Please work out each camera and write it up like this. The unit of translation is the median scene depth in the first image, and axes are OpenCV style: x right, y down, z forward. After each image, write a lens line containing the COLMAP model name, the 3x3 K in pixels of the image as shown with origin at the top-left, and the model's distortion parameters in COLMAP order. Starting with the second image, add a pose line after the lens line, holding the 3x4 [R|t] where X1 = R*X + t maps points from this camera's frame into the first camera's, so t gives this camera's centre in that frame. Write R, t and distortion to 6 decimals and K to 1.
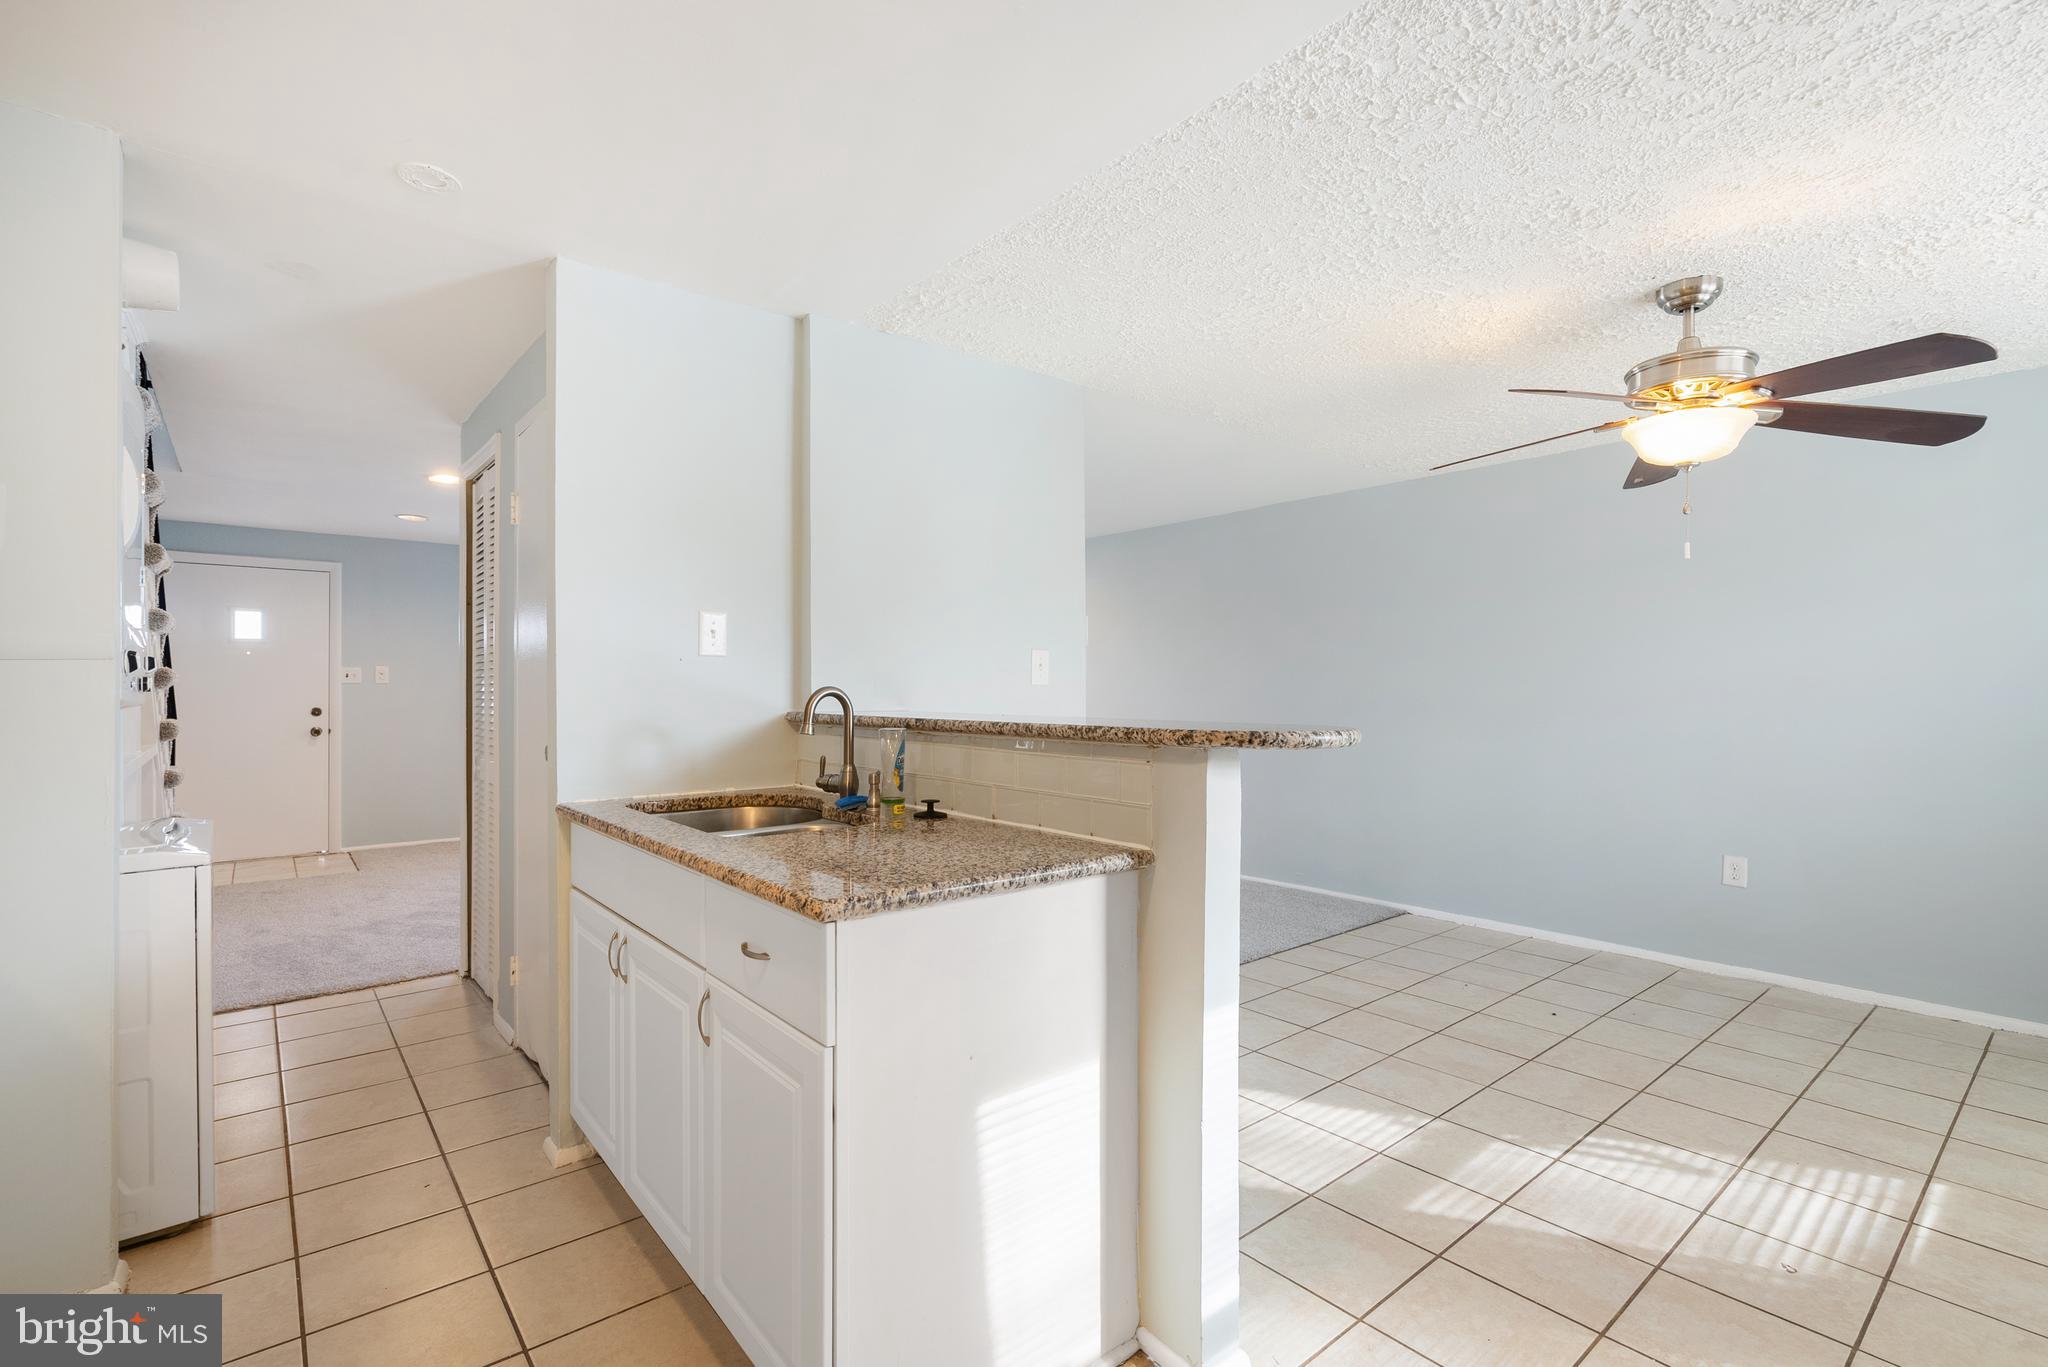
lens RADIAL K [[944.0, 0, 1003.3], [0, 944.0, 683.6], [0, 0, 1]] dist [0.004687, -0.002962]
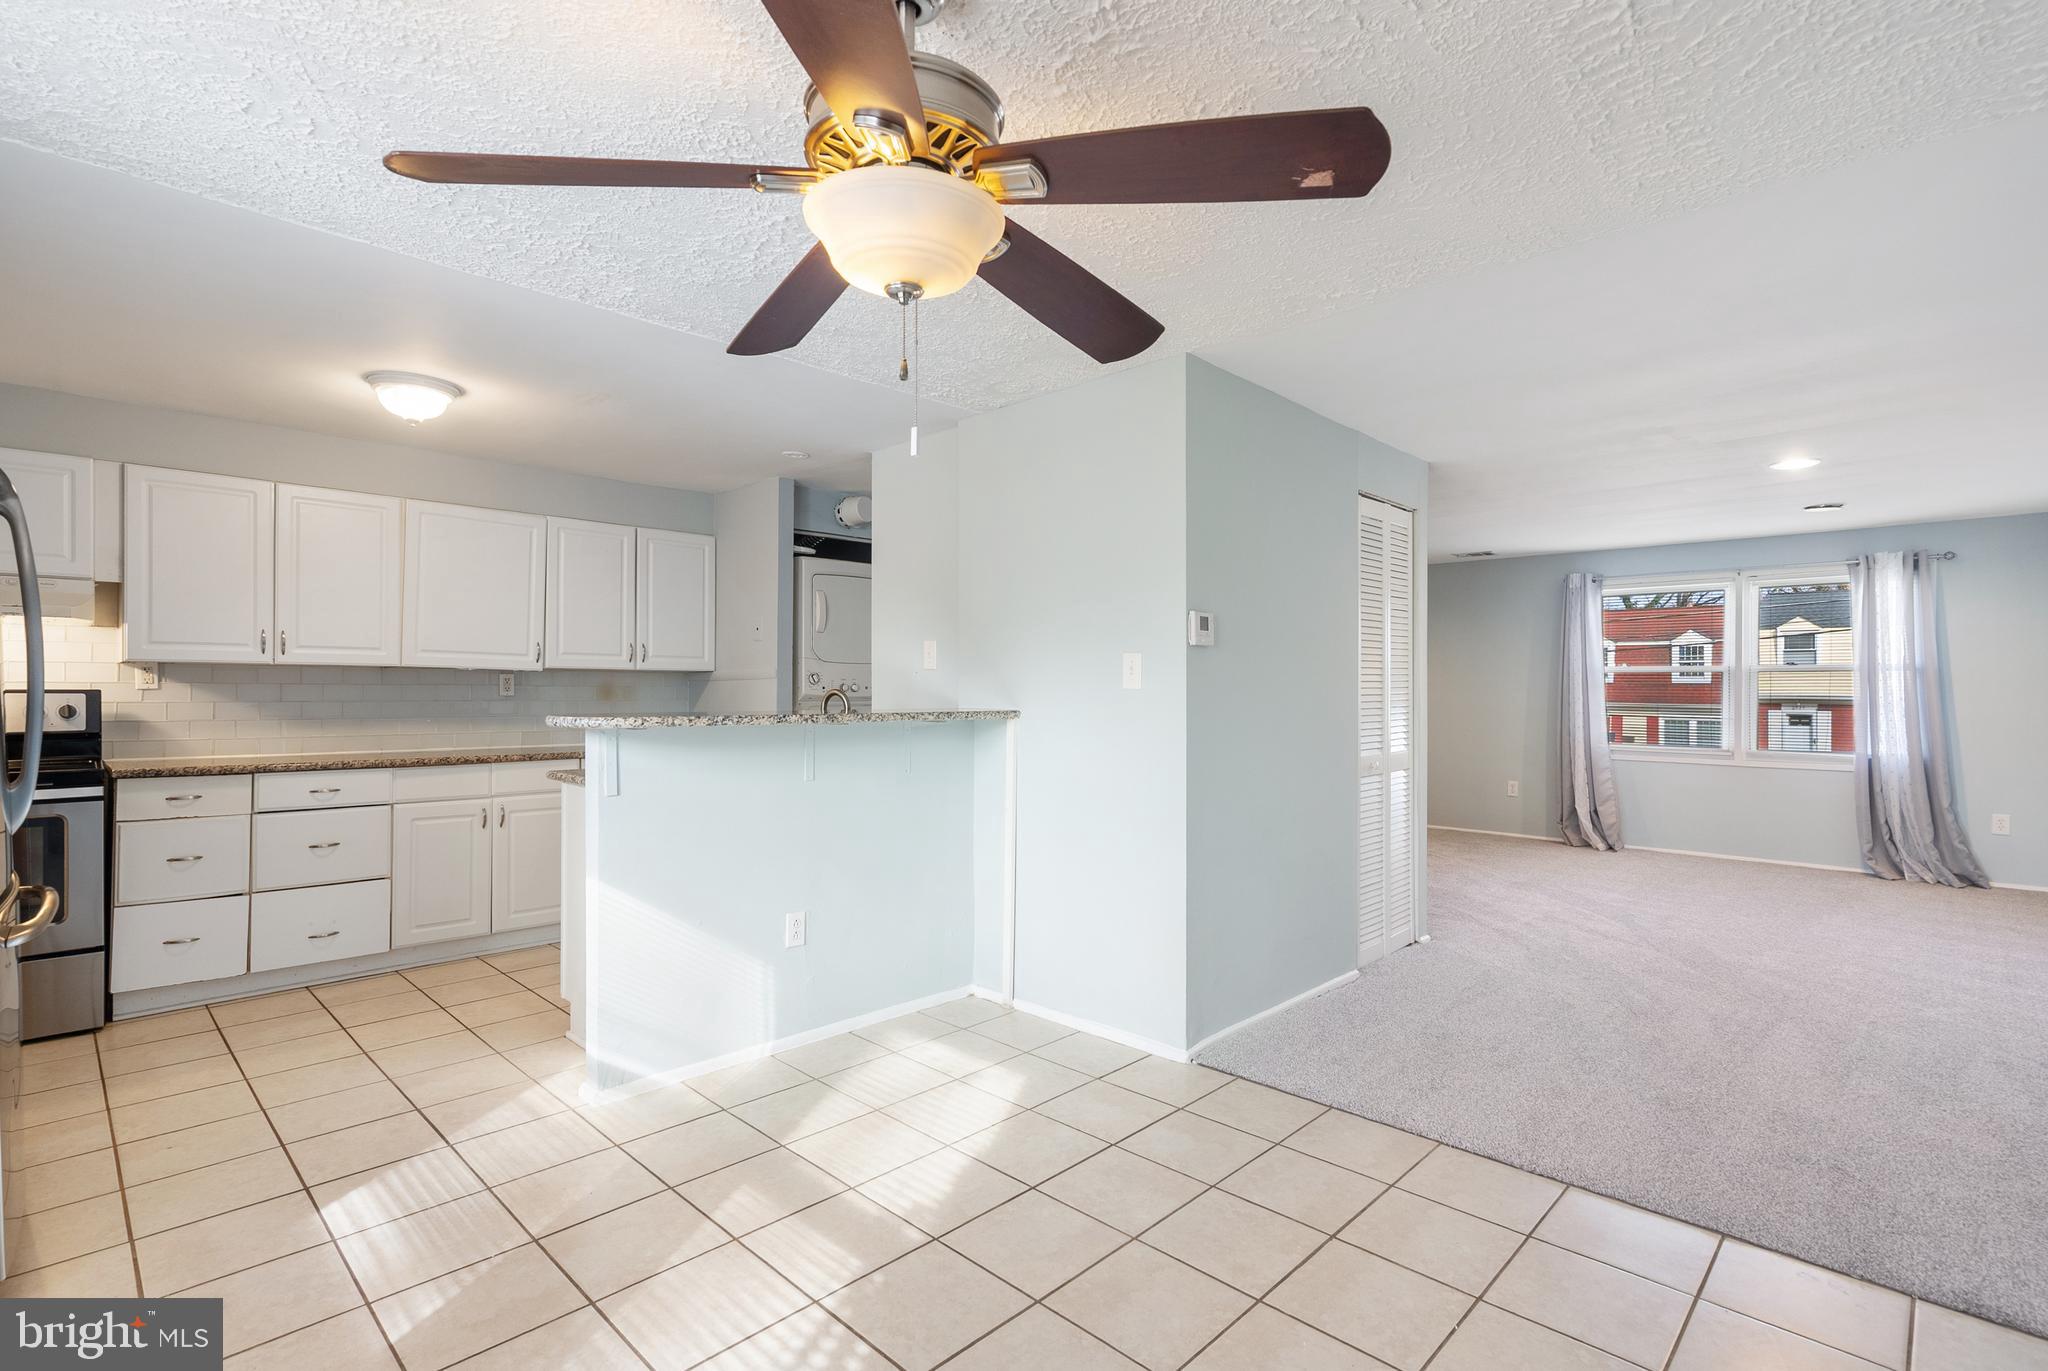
lens RADIAL K [[944.0, 0, 1021.8], [0, 944.0, 688.6], [0, 0, 1]] dist [0.004687, -0.002962]
pose [[0.121873, 0.003261, -0.992540, 0.987287], [-0.003921, 0.999988, 0.002804, -0.001159], [0.992538, 0.003550, 0.121884, 0.770149]]
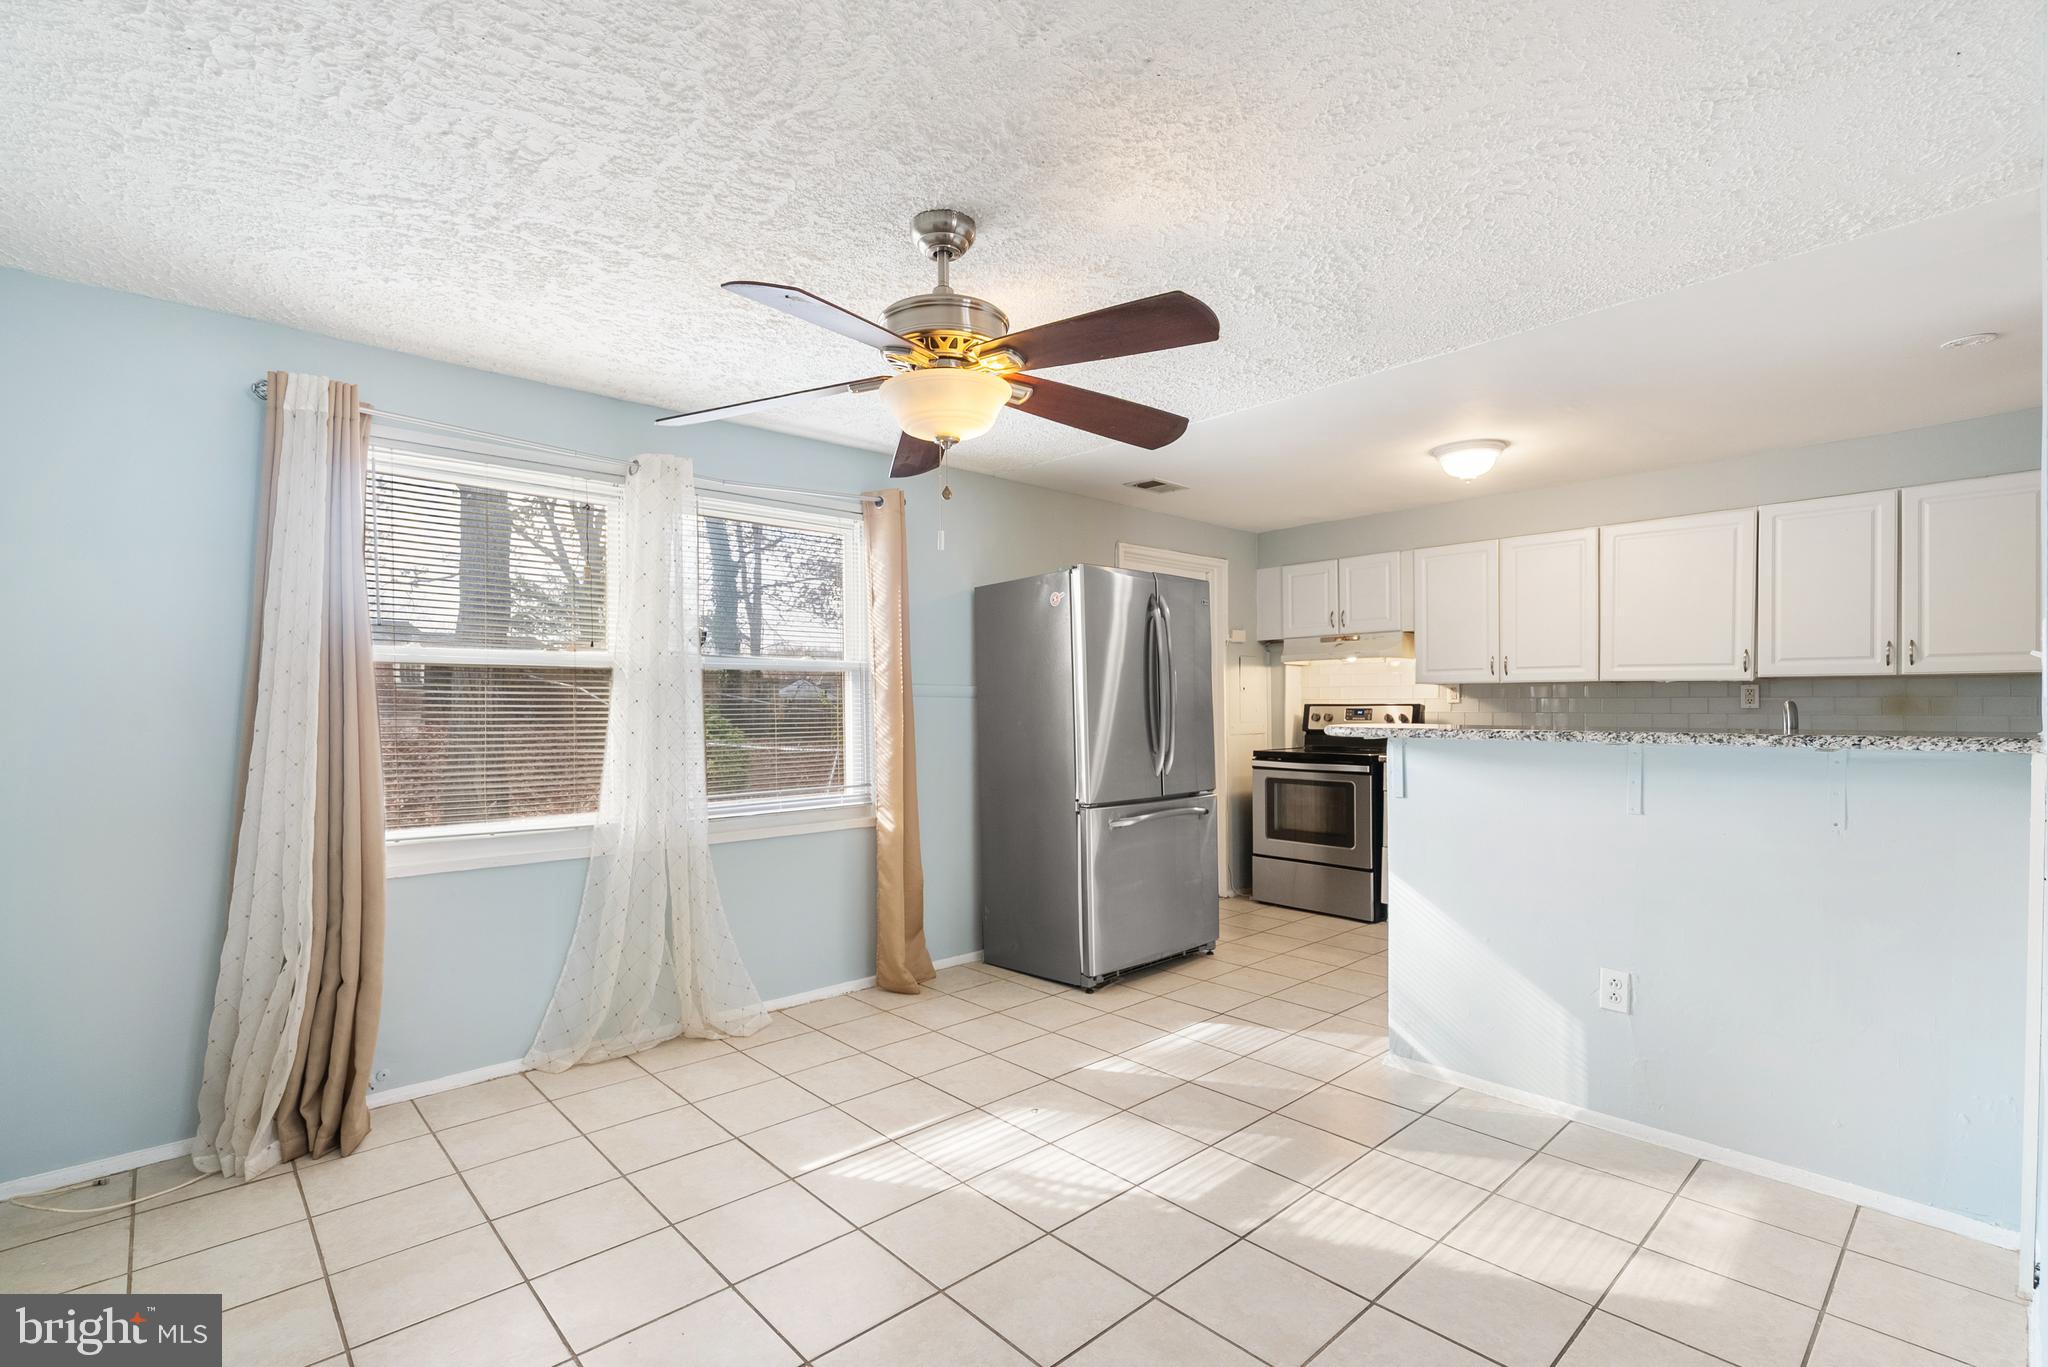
lens RADIAL K [[944.0, 0, 1034.1], [0, 944.0, 706.9], [0, 0, 1]] dist [0.004687, -0.002962]
pose [[-0.996325, 0.007349, -0.085341, 0.554757], [0.007179, 0.999972, 0.002299, 0.004631], [0.085355, 0.001678, -0.996349, 1.410598]]
